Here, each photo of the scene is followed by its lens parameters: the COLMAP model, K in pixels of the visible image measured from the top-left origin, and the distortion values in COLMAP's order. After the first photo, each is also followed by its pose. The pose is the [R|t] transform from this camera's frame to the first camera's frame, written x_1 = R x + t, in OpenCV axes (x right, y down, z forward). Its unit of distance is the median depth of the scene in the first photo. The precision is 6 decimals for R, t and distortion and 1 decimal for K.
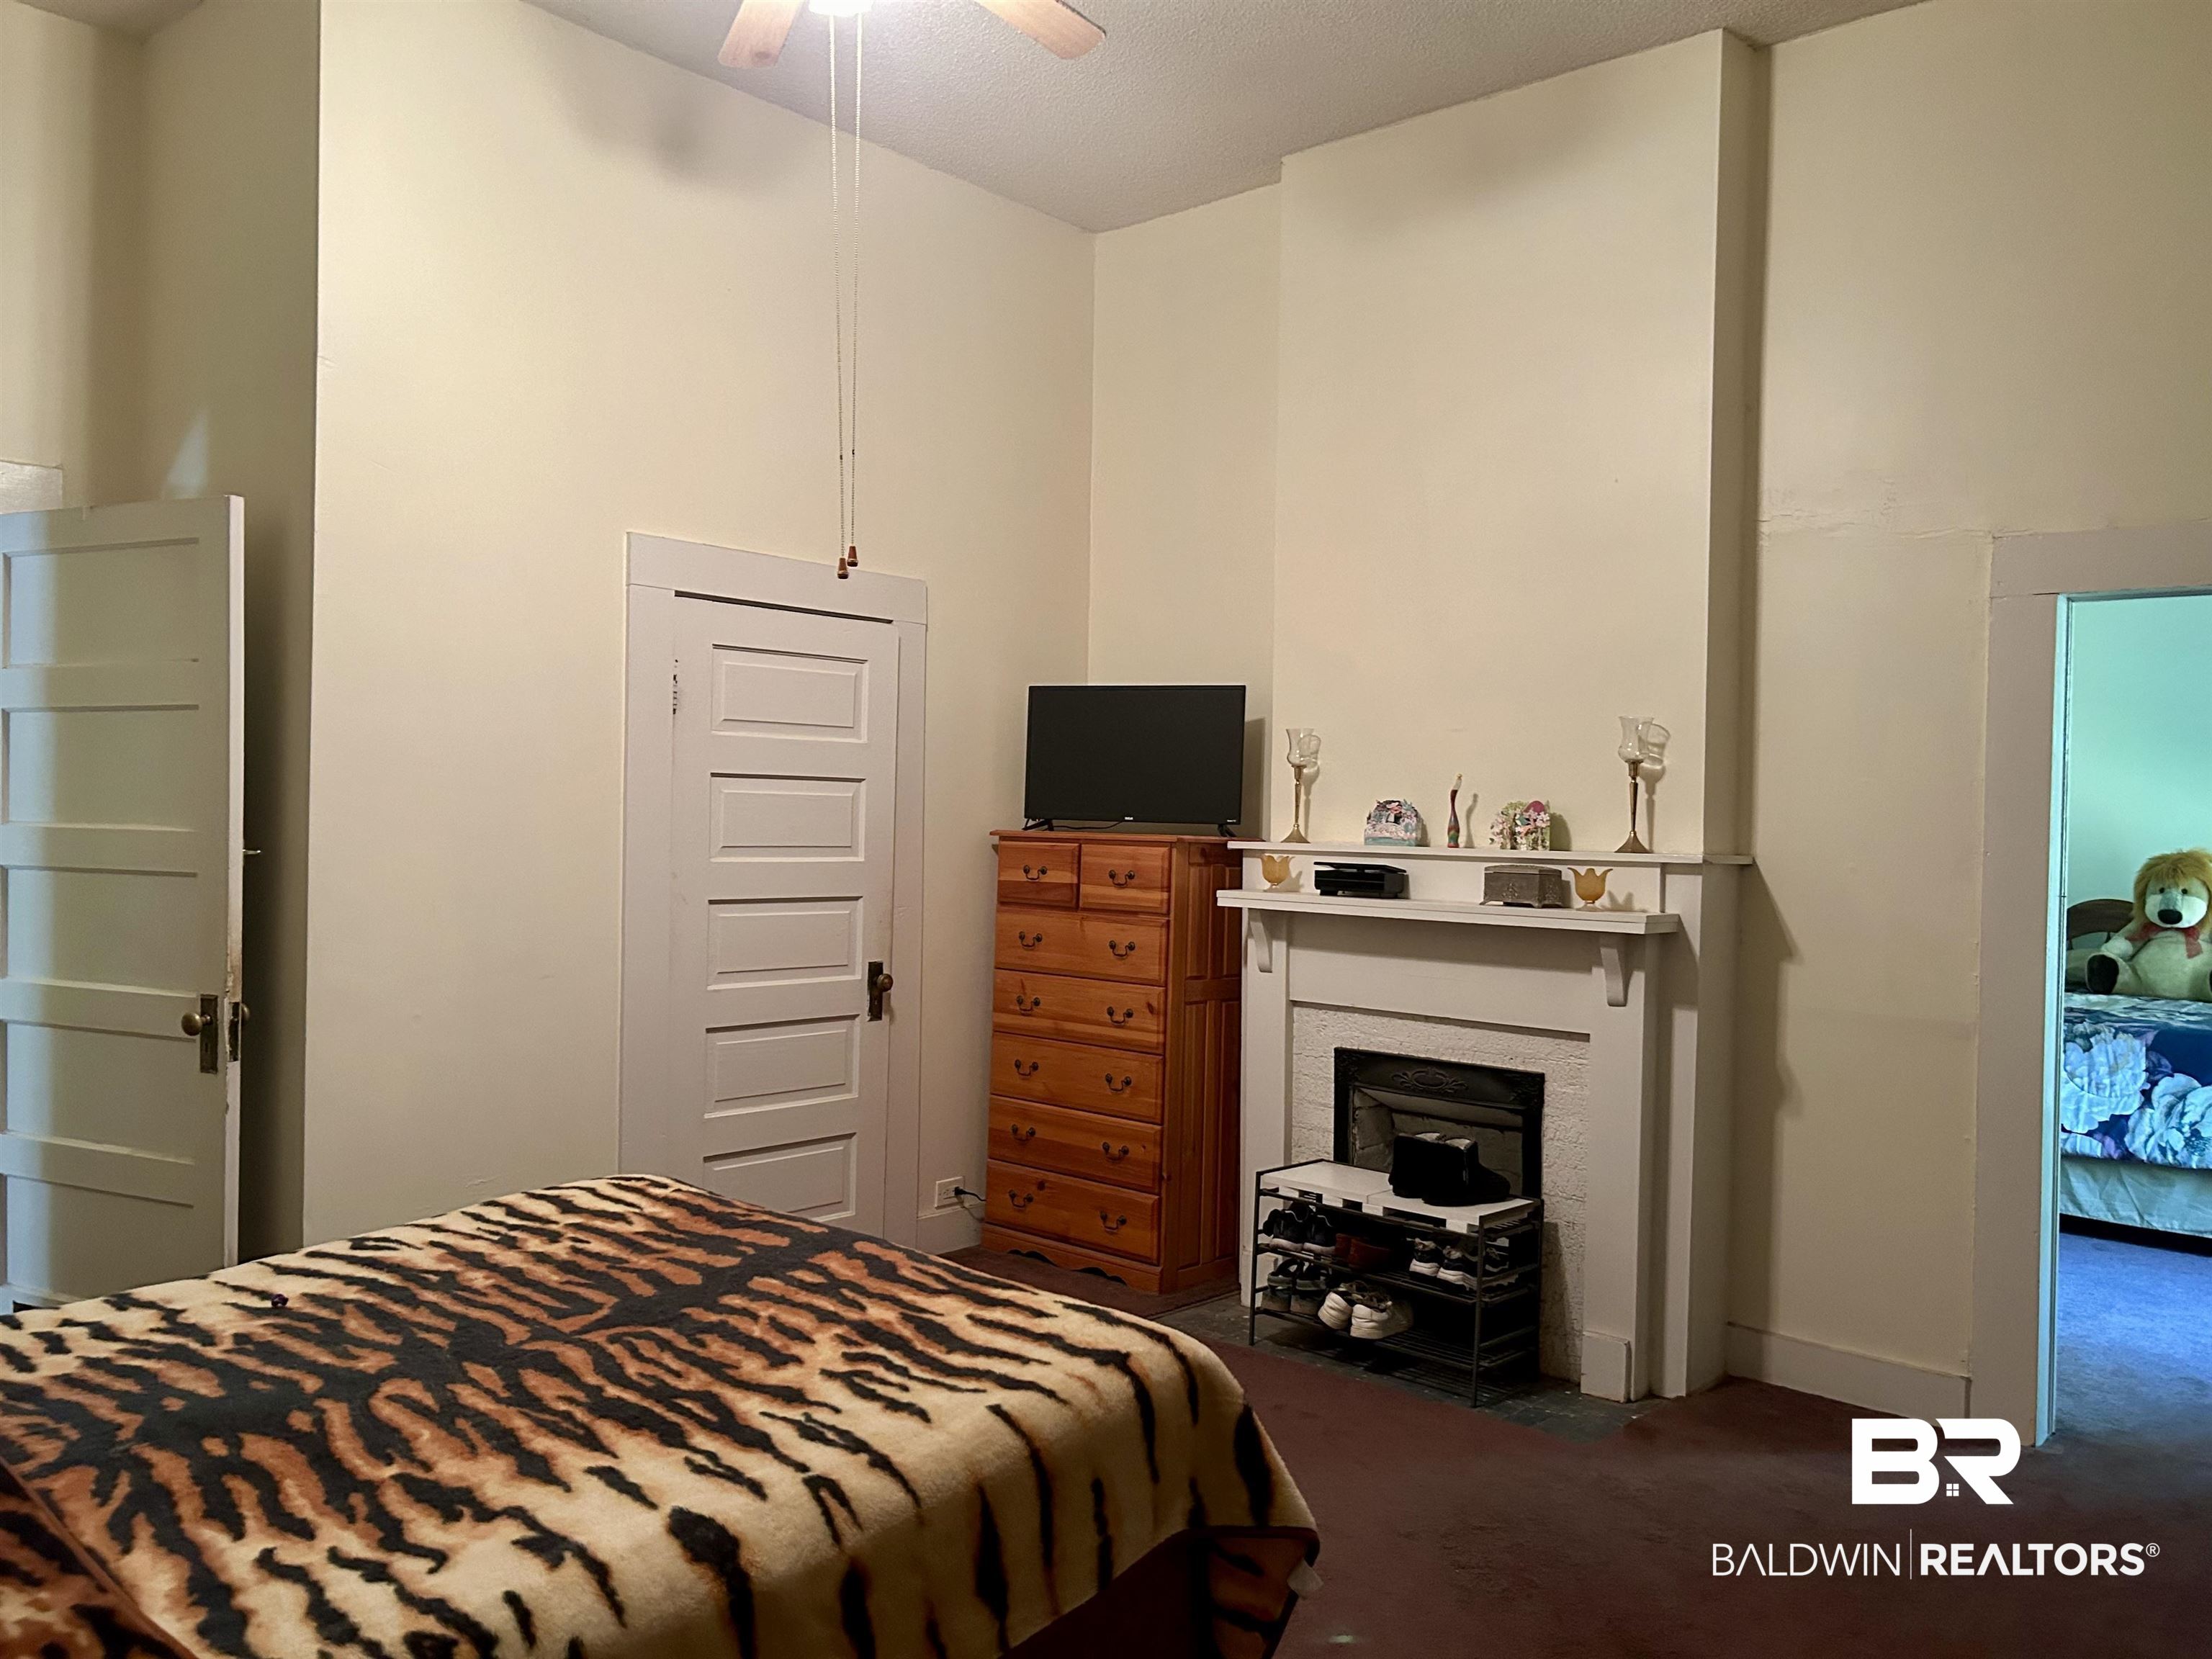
lens RADIAL K [[1648.9, 0, 1119.2], [0, 1648.9, 829.8], [0, 0, 1]] dist [0.084662, -0.114830]
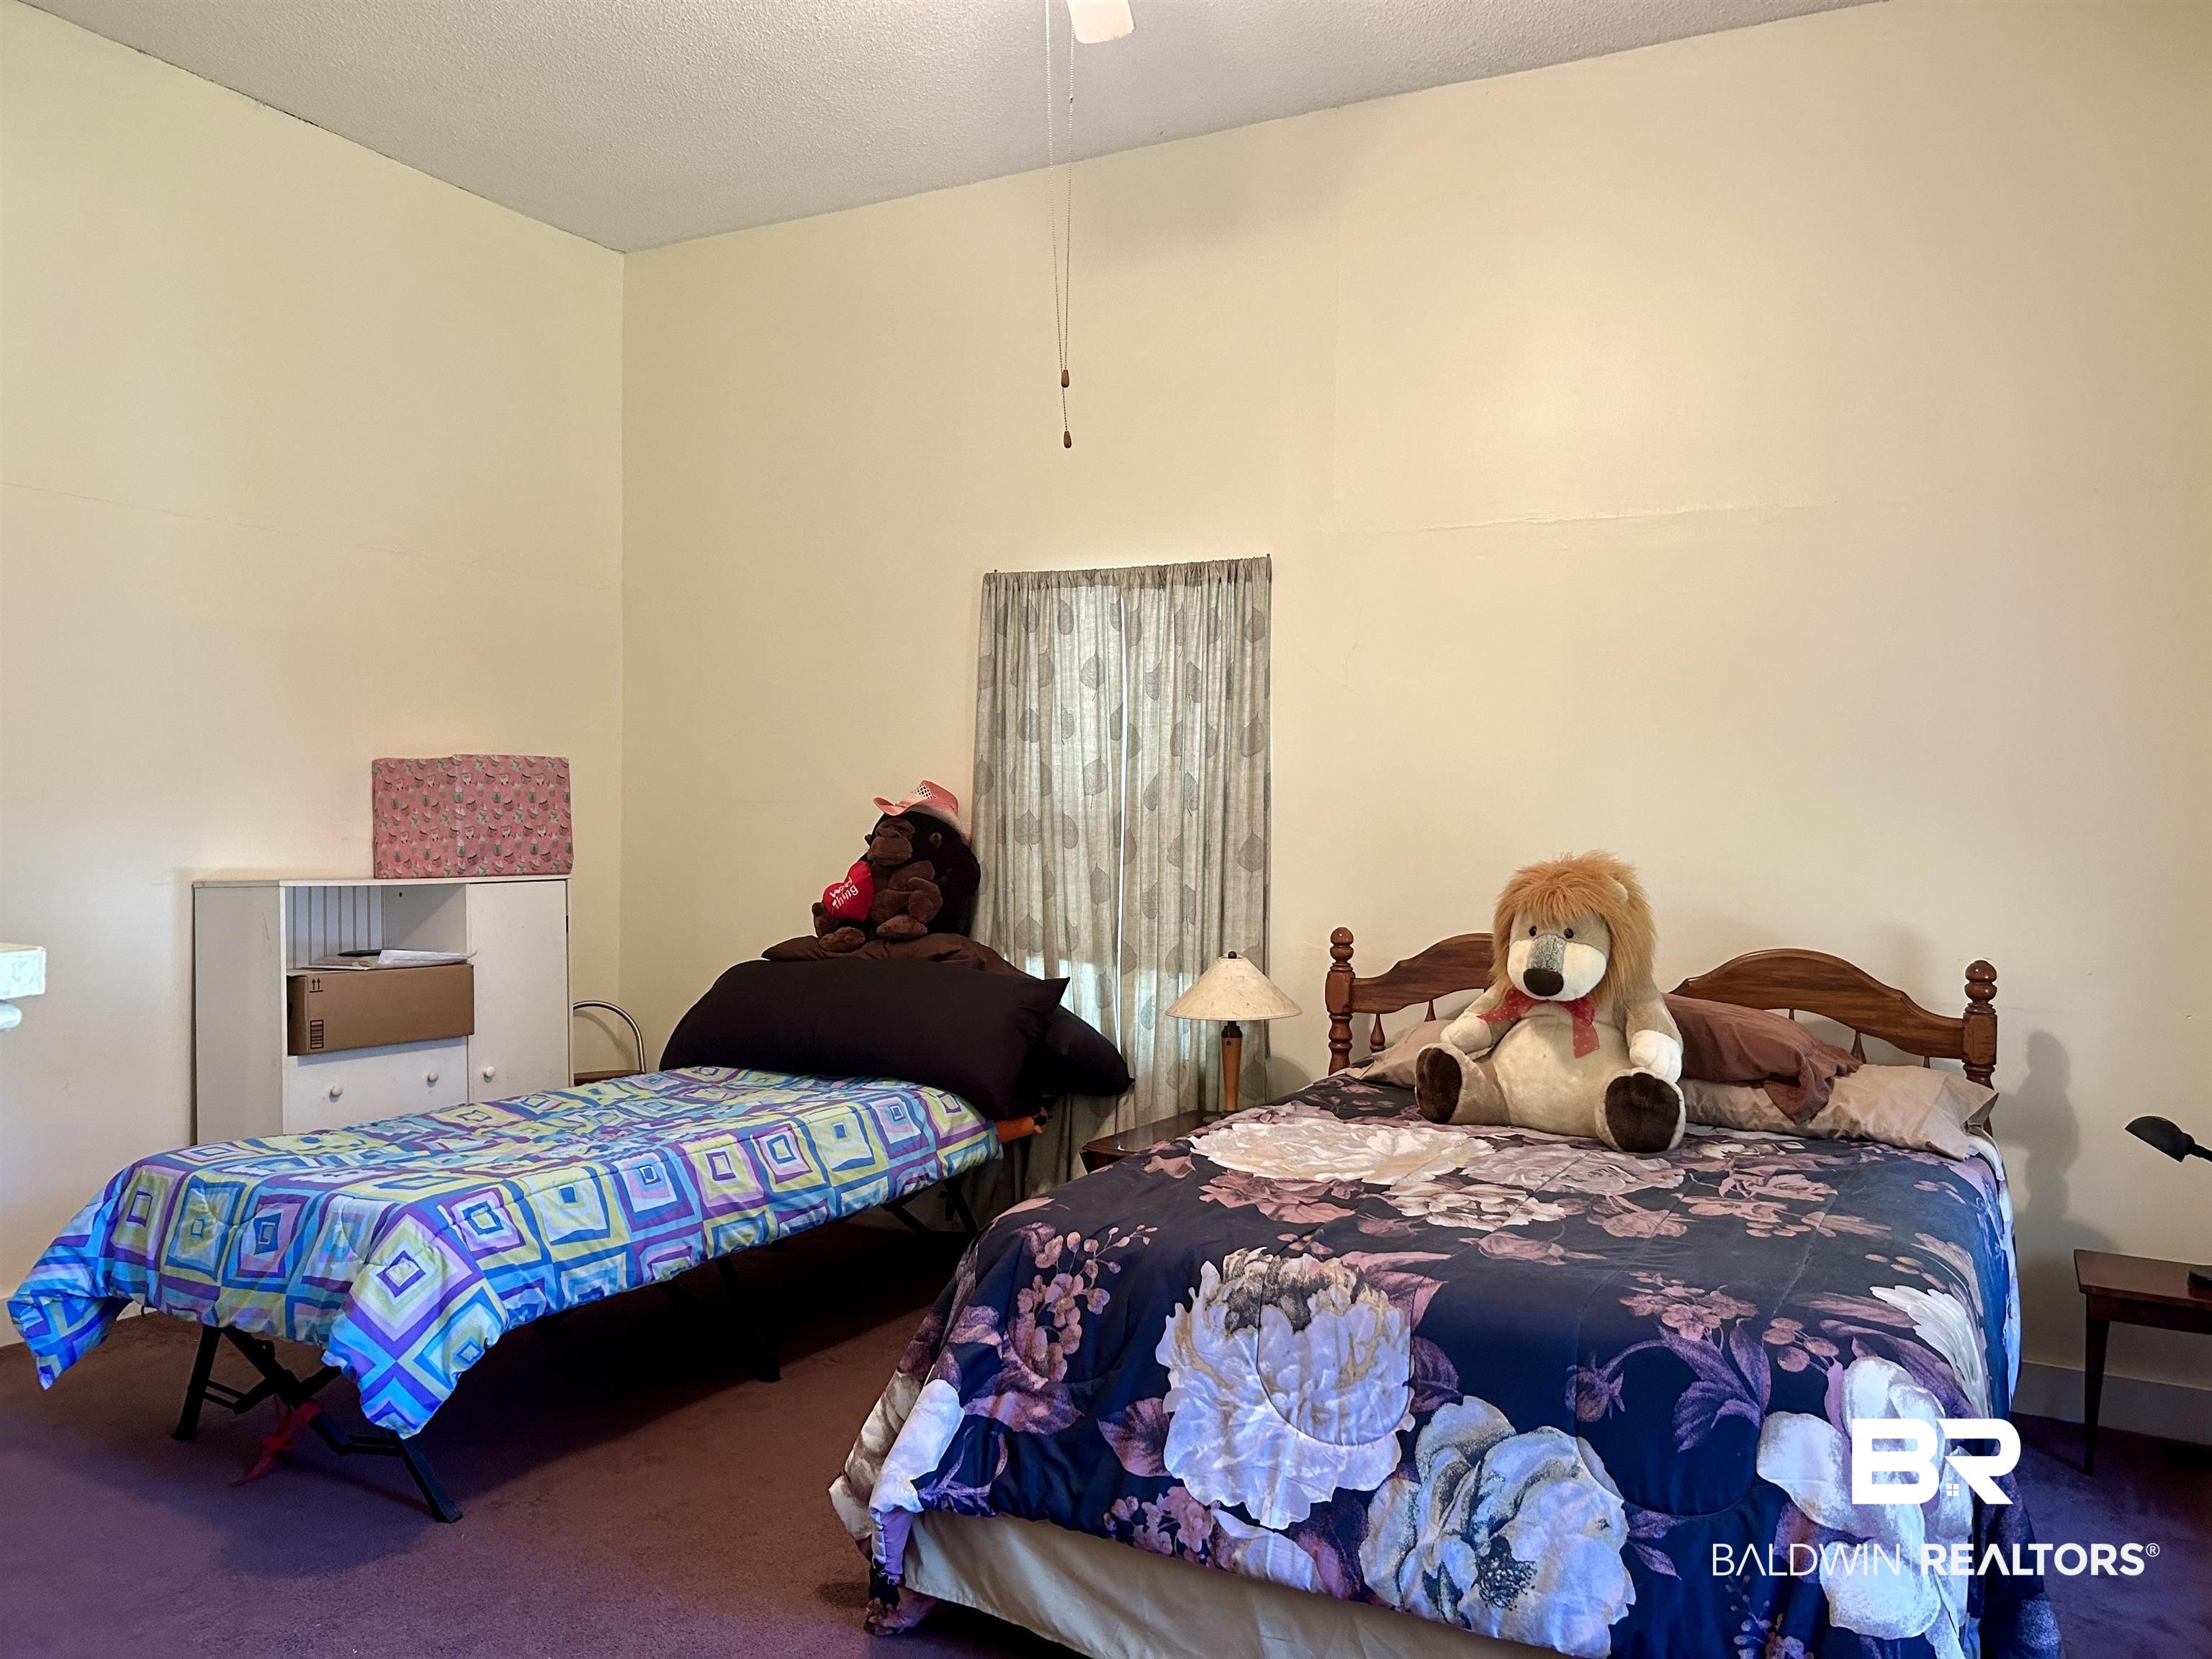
lens RADIAL K [[1648.9, 0, 1119.2], [0, 1648.9, 829.8], [0, 0, 1]] dist [0.084662, -0.114830]
pose [[0.979831, -0.005917, 0.199741, 0.452882], [0.000347, 0.999610, 0.027908, -0.013115], [-0.199828, -0.027276, 0.979451, 0.592990]]
